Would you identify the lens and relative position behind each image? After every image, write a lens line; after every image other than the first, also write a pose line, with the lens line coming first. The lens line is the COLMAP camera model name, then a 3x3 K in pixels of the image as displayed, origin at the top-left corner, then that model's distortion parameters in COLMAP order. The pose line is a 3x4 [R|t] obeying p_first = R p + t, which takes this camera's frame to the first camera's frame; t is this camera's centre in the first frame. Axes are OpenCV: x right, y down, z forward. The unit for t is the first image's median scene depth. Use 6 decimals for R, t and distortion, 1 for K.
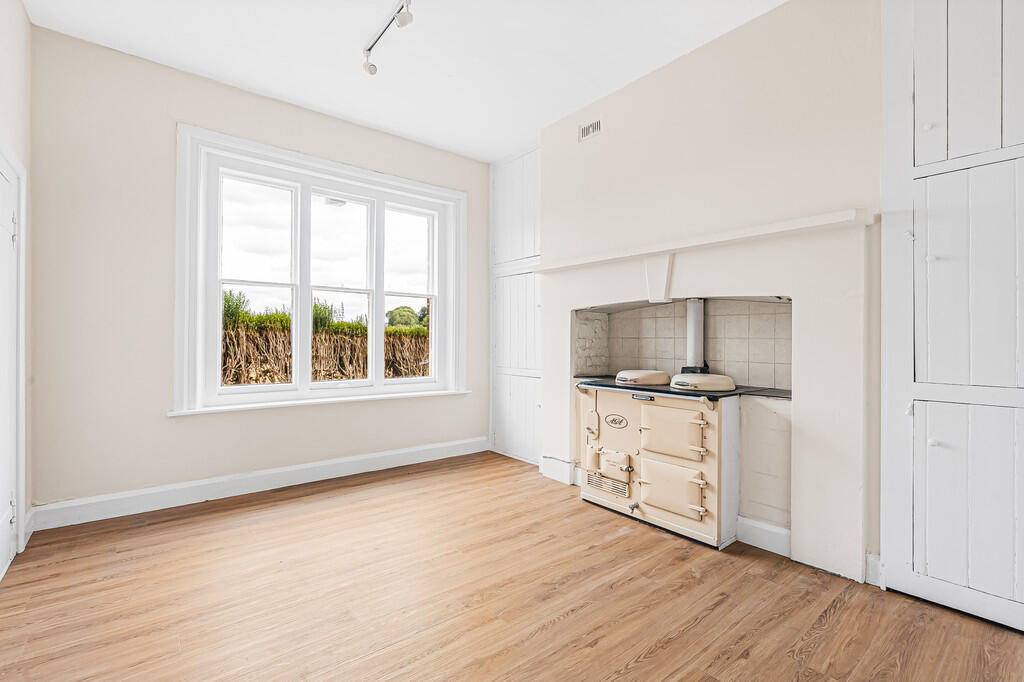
lens RADIAL K [[457.5, 0, 508.0], [0, 457.5, 339.8], [0, 0, 1]] dist [-0.008542, 0.000060]
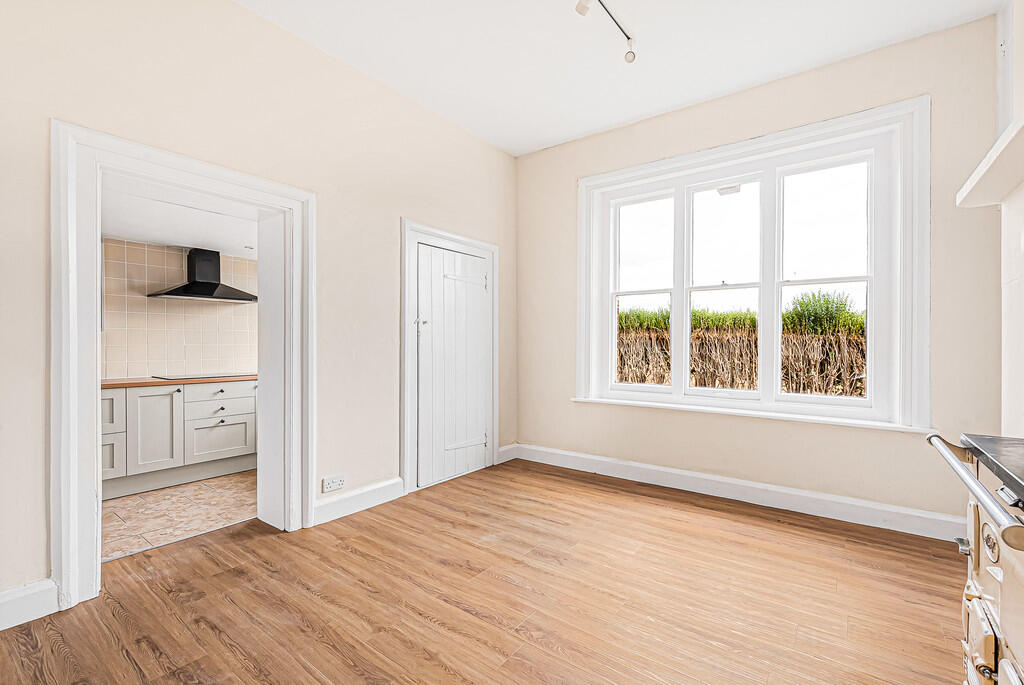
lens RADIAL K [[457.5, 0, 508.0], [0, 457.5, 341.3], [0, 0, 1]] dist [-0.008542, 0.000060]
pose [[0.233248, -0.009987, -0.972366, 0.509629], [-0.000416, 0.999946, -0.010370, 0.006285], [0.972417, 0.002823, 0.233231, 0.482235]]
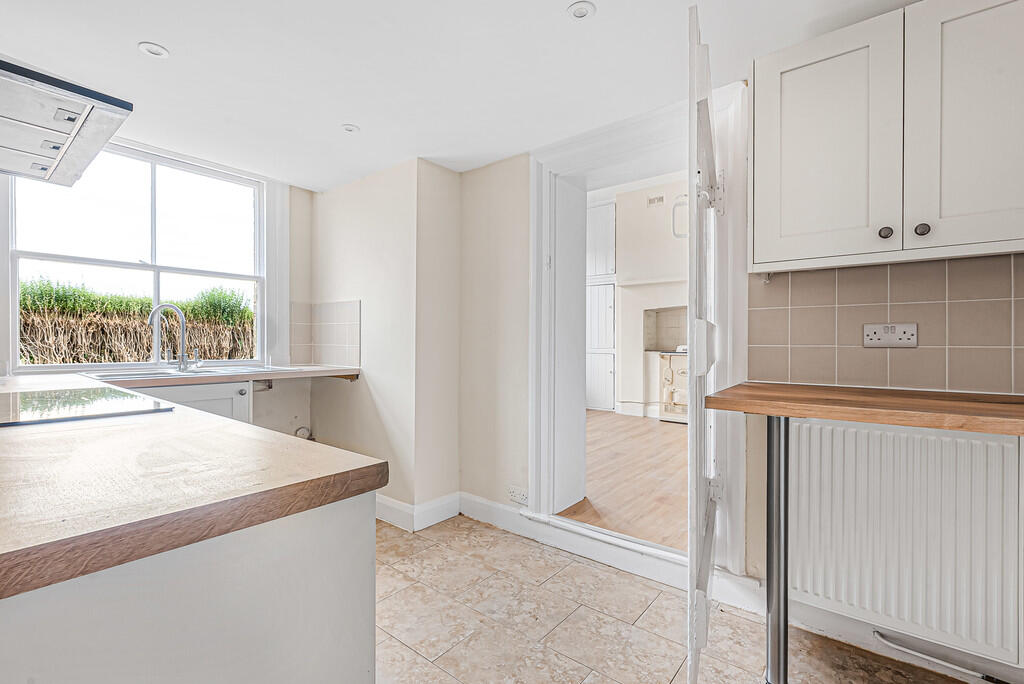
lens RADIAL K [[457.5, 0, 508.0], [0, 457.5, 340.8], [0, 0, 1]] dist [-0.008542, 0.000060]
pose [[0.979846, -0.003271, 0.199726, -0.717080], [0.002489, 0.999988, 0.004167, 0.040530], [-0.199738, -0.003586, 0.979843, -0.545874]]
